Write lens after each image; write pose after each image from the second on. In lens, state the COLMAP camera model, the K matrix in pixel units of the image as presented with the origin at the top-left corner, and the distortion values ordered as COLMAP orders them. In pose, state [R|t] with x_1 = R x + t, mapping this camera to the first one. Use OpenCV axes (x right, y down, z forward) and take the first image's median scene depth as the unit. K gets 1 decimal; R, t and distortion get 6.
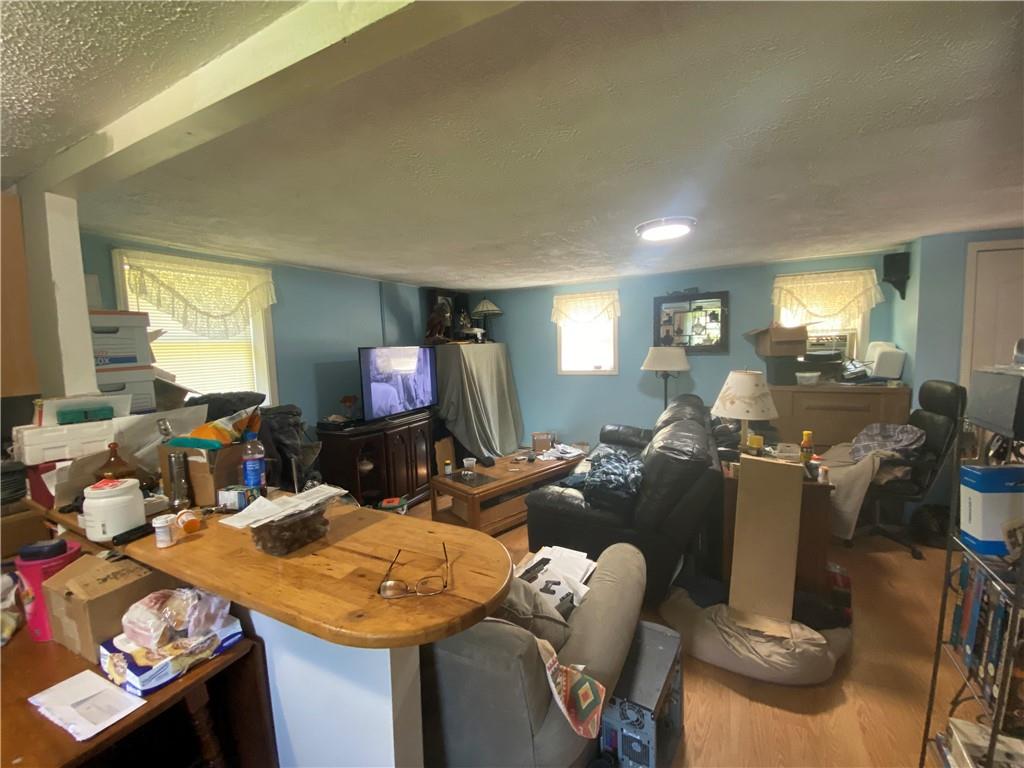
lens RADIAL K [[403.3, 0, 511.8], [0, 403.3, 386.1], [0, 0, 1]] dist [-0.025282, -0.003501]
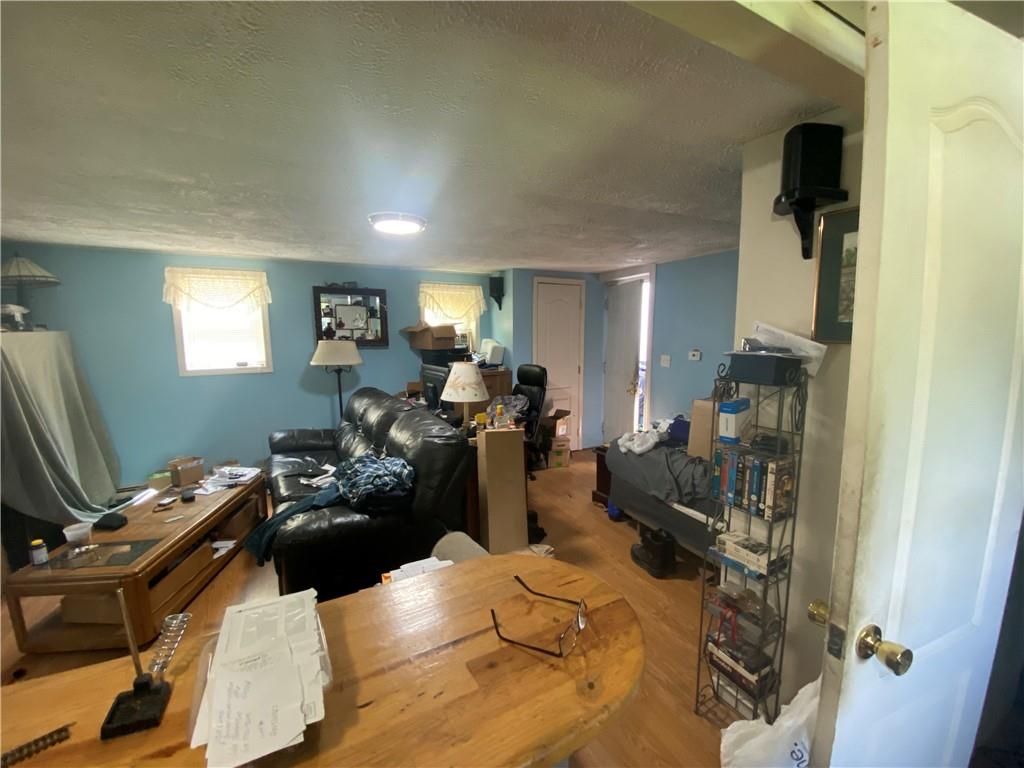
lens RADIAL K [[403.3, 0, 514.4], [0, 403.3, 382.9], [0, 0, 1]] dist [-0.025282, -0.003501]
pose [[0.530890, -0.071169, 0.844447, -0.225495], [0.066014, 0.996912, 0.042516, -0.010214], [-0.844866, 0.033174, 0.533949, 0.148038]]
